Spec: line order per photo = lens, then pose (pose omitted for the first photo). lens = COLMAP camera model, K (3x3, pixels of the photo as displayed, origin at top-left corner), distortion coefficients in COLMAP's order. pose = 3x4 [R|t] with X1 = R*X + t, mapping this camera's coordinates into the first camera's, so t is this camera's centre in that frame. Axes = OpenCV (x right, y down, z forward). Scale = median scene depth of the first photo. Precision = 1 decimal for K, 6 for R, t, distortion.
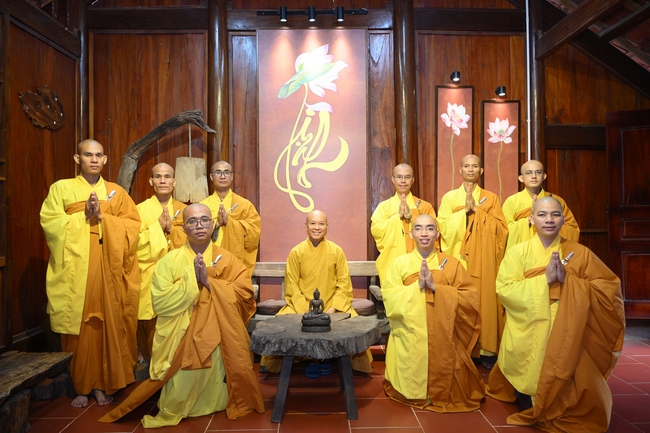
lens RADIAL K [[454.7, 0, 328.3], [0, 454.7, 215.4], [0, 0, 1]] dist [0.013199, -0.008481]
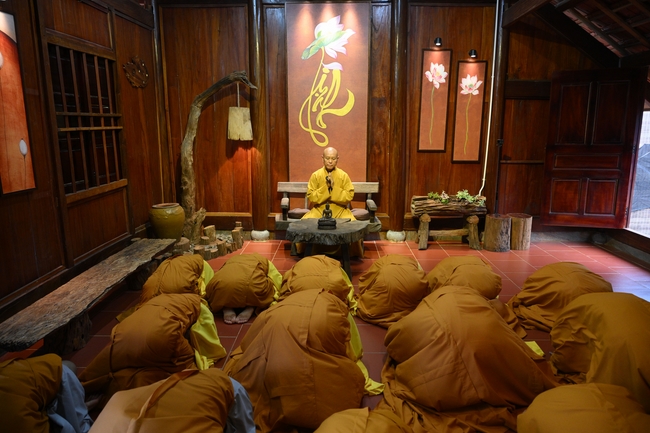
lens RADIAL K [[427.1, 0, 327.2], [0, 427.1, 213.6], [0, 0, 1]] dist [0.000999, -0.002395]
pose [[0.998847, 0.016536, -0.045071, 0.027182], [-0.007315, 0.980268, 0.197538, -0.062954], [0.047448, -0.196980, 0.979259, -0.303467]]
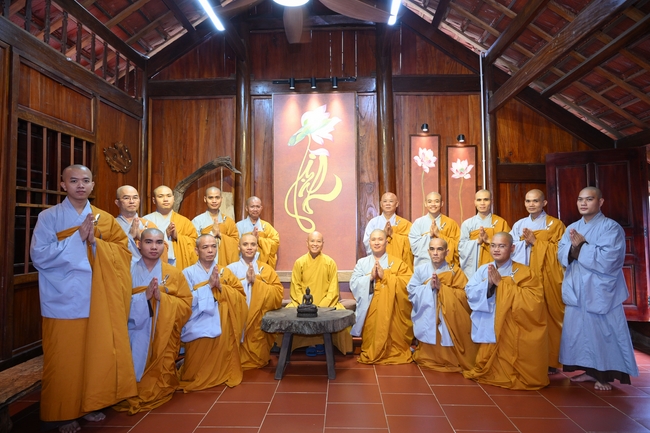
lens RADIAL K [[443.4, 0, 326.0], [0, 443.4, 215.7], [0, 0, 1]] dist [0.030304, -0.020691]
pose [[0.997781, -0.001187, -0.066570, 0.084189], [-0.001622, 0.999111, -0.042123, -0.002122], [0.066561, 0.042138, 0.996892, -0.262879]]
